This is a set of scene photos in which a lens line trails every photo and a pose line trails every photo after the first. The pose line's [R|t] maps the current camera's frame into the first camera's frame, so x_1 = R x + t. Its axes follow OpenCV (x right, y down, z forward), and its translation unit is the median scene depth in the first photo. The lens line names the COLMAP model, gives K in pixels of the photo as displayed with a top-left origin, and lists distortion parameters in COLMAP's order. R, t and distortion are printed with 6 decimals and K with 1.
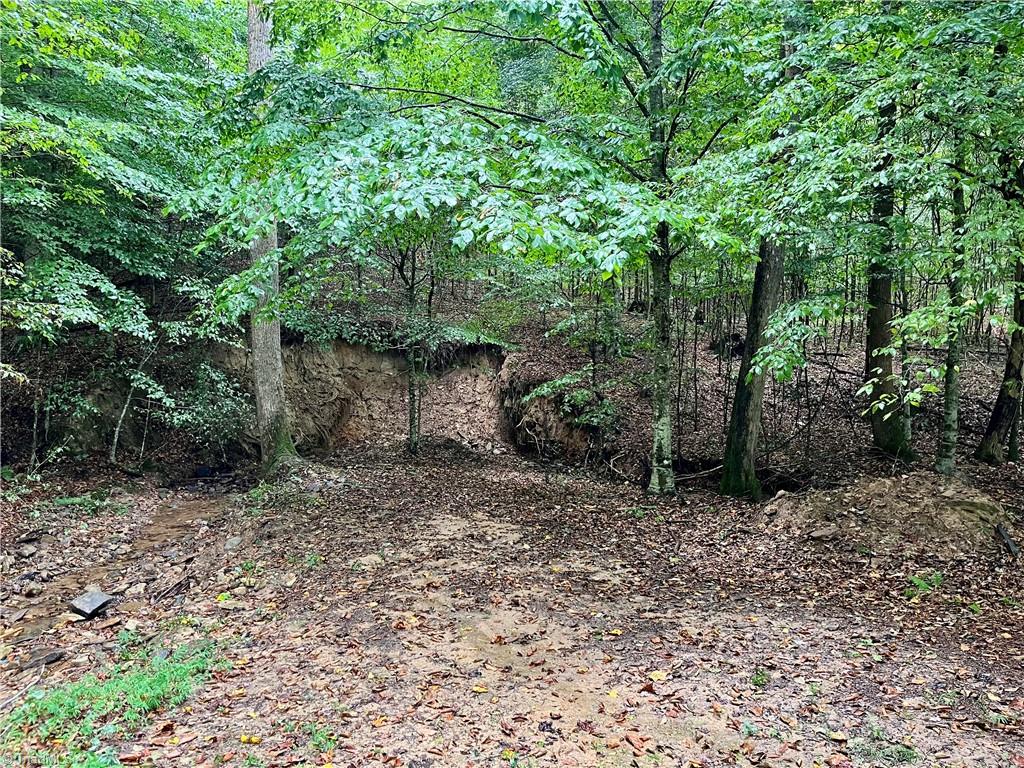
lens RADIAL K [[763.5, 0, 514.1], [0, 763.5, 390.2], [0, 0, 1]] dist [0.071990, -0.095624]
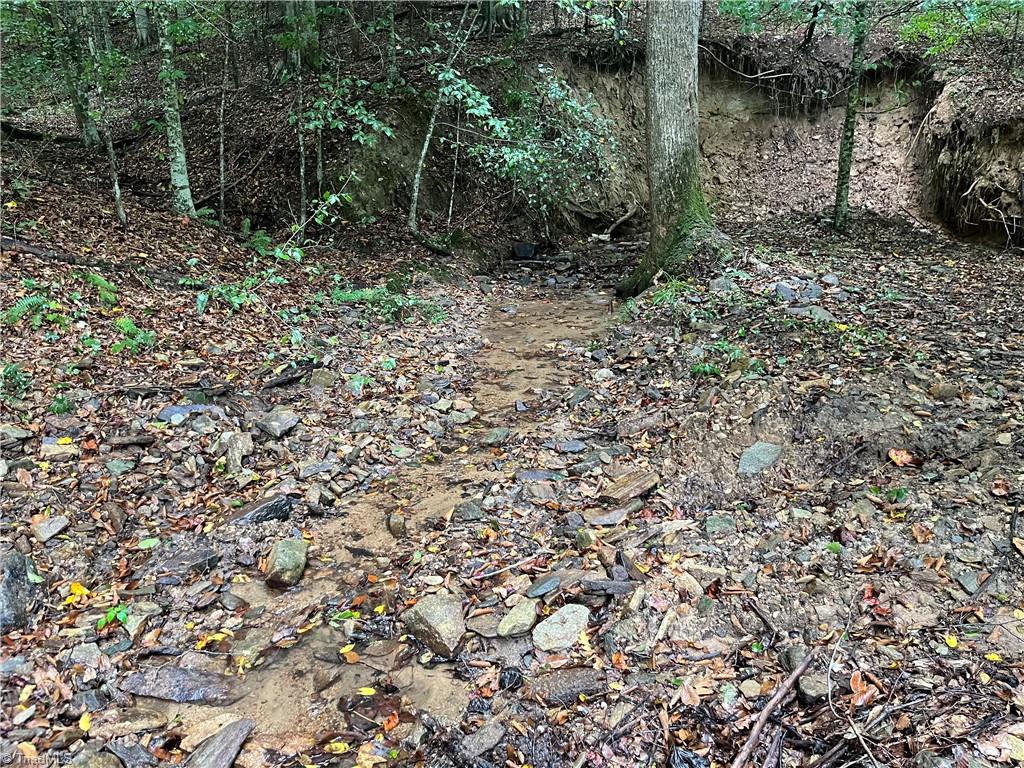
lens RADIAL K [[763.5, 0, 514.1], [0, 763.5, 390.2], [0, 0, 1]] dist [0.071990, -0.095624]
pose [[0.950818, 0.090341, -0.296282, -0.254432], [-0.004846, 0.960744, 0.277394, 0.046098], [0.309711, -0.262316, 0.913931, 0.439579]]
